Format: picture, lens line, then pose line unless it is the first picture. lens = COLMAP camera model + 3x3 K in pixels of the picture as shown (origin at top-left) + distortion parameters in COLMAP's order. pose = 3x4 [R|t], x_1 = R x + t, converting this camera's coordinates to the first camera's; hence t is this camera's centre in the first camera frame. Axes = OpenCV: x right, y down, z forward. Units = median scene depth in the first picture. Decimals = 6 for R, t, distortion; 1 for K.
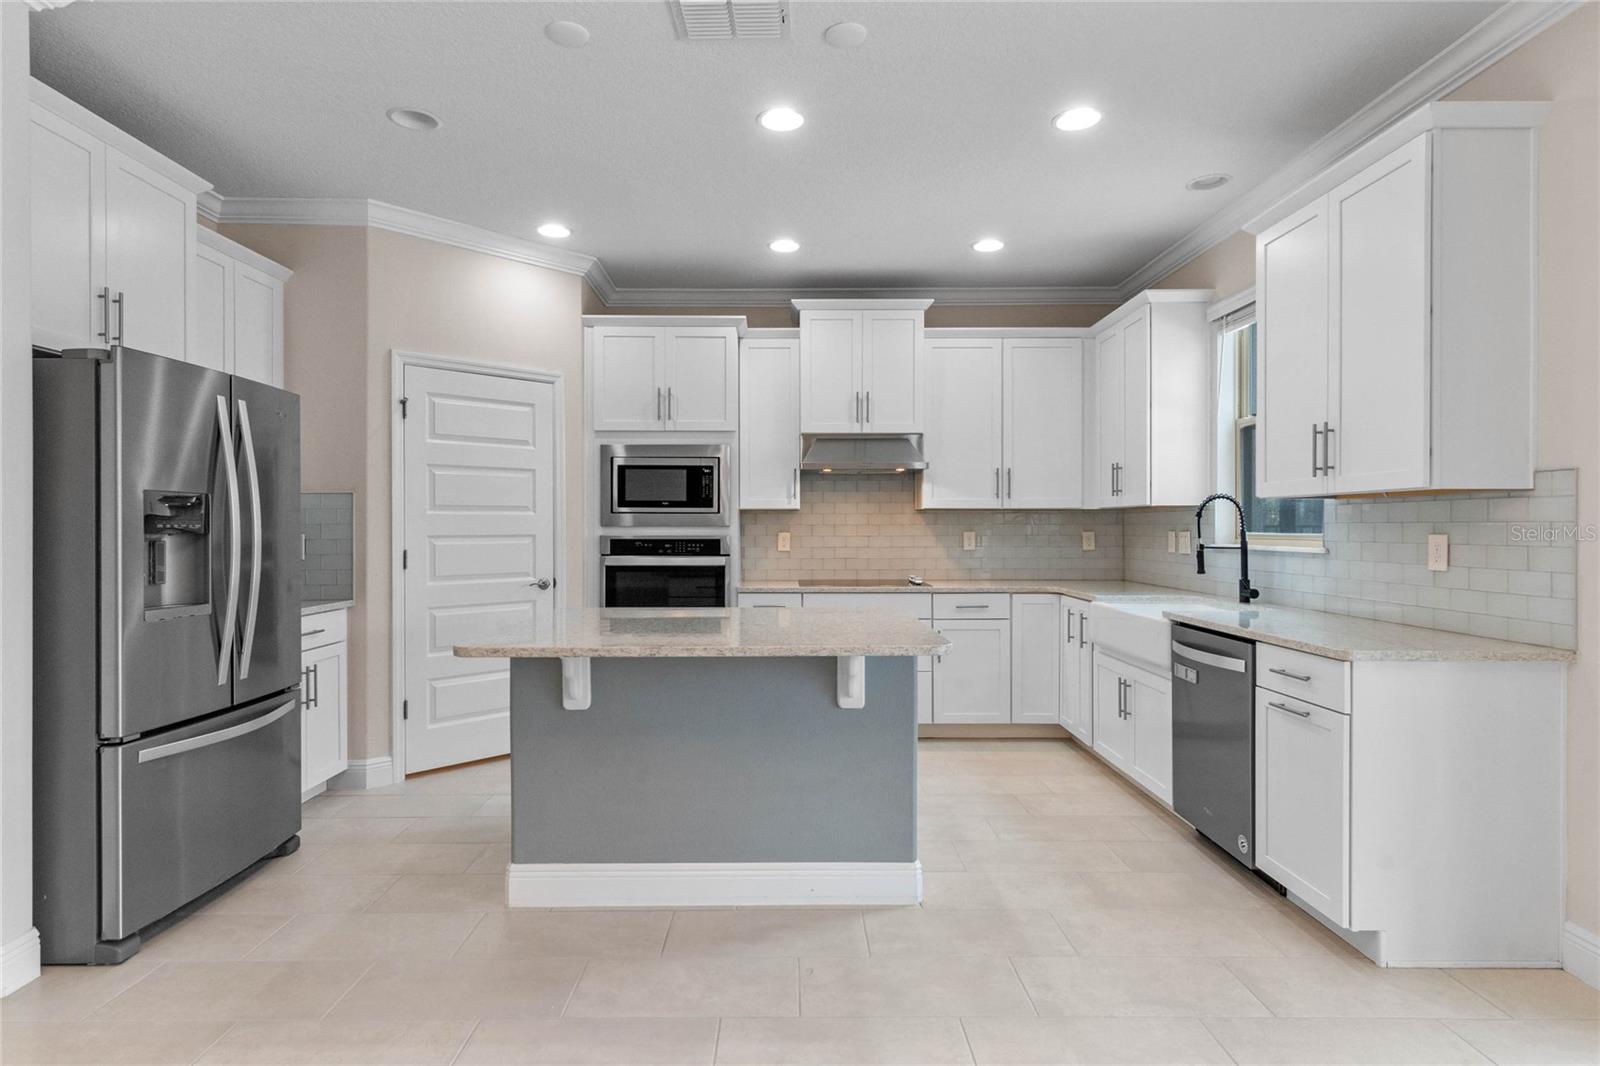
lens RADIAL K [[844.8, 0, 786.8], [0, 844.8, 534.6], [0, 0, 1]] dist [0.016533, -0.000084]
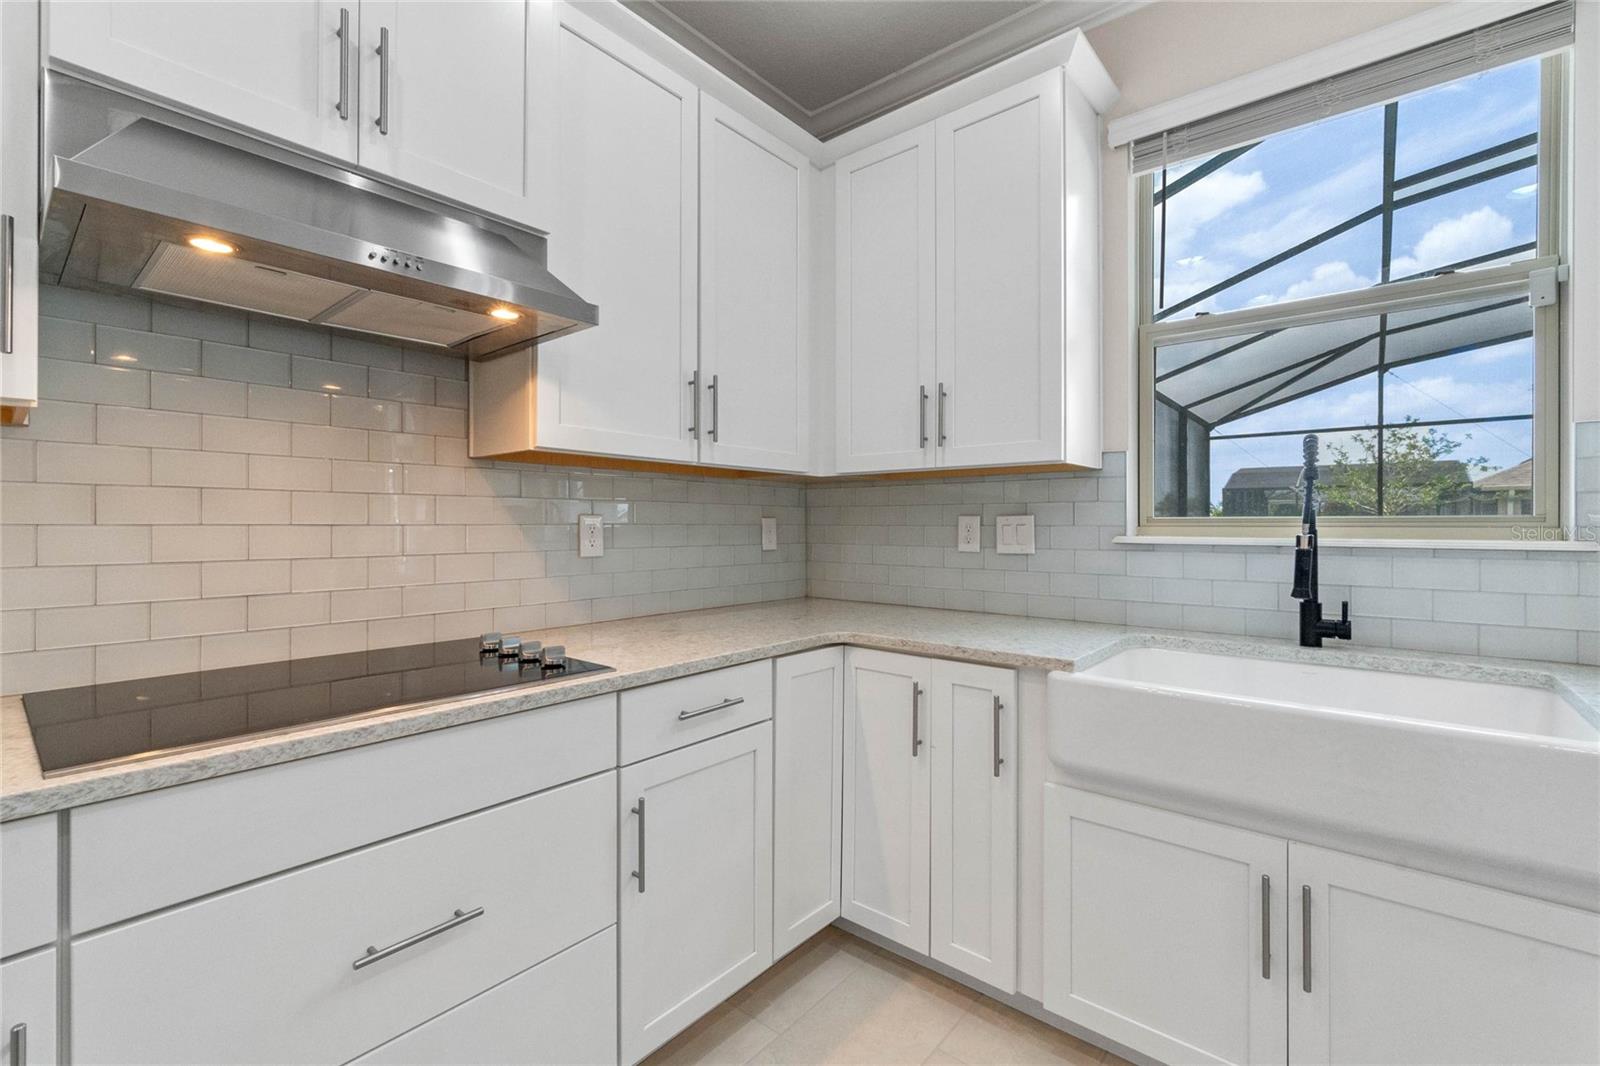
lens RADIAL K [[699.6, 0, 804.0], [0, 699.6, 524.1], [0, 0, 1]] dist [-0.000490, -0.000327]
pose [[0.644876, 0.003336, 0.764280, 0.006722], [0.005044, 0.999950, -0.008621, 0.005757], [-0.764270, 0.009414, 0.644827, 0.813272]]
